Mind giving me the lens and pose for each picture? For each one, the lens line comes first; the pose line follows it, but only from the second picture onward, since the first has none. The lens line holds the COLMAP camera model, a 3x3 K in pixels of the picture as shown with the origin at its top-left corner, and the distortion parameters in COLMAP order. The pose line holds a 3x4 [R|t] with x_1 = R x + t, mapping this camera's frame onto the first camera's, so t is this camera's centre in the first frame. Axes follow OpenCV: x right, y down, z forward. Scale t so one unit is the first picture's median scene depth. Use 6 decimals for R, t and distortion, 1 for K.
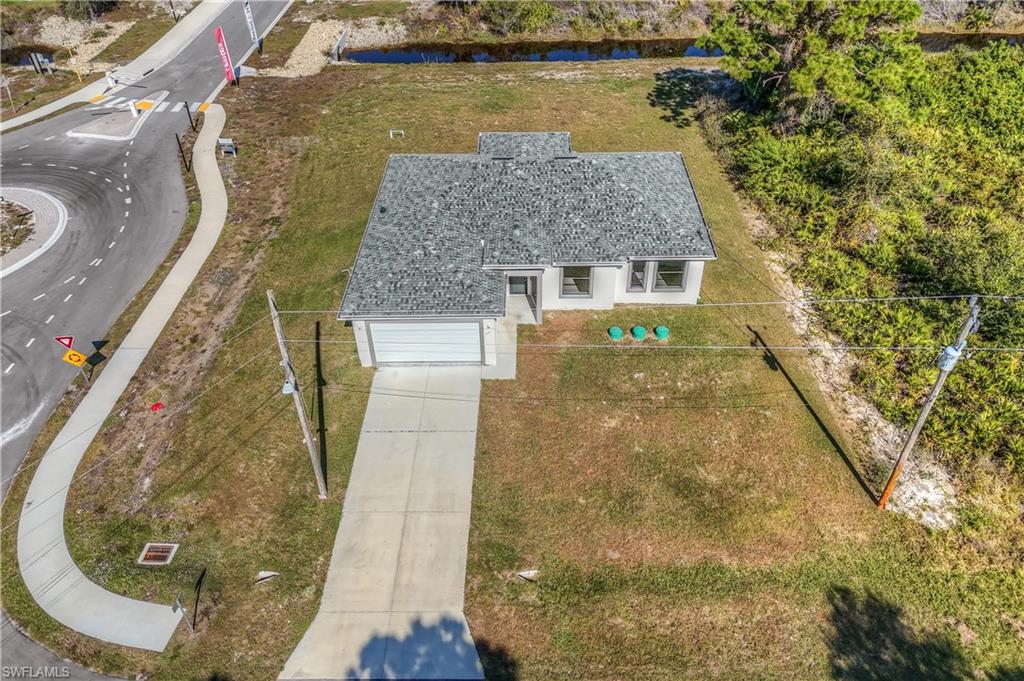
lens RADIAL K [[721.9, 0, 512.0], [0, 721.9, 340.5], [0, 0, 1]] dist [0.041453, -0.004574]
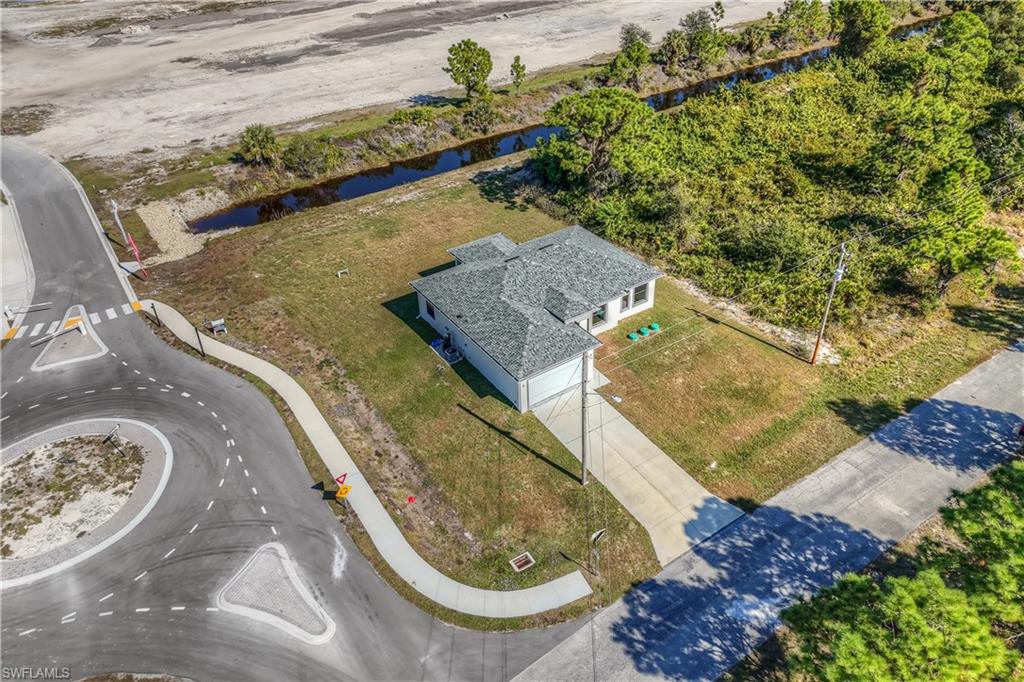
lens RADIAL K [[721.9, 0, 512.0], [0, 721.9, 341.0], [0, 0, 1]] dist [0.041453, -0.004574]
pose [[0.820046, -0.335161, 0.463888, -0.736662], [0.380862, 0.924617, -0.005235, -0.086787], [-0.427165, 0.180970, 0.885878, -0.262992]]
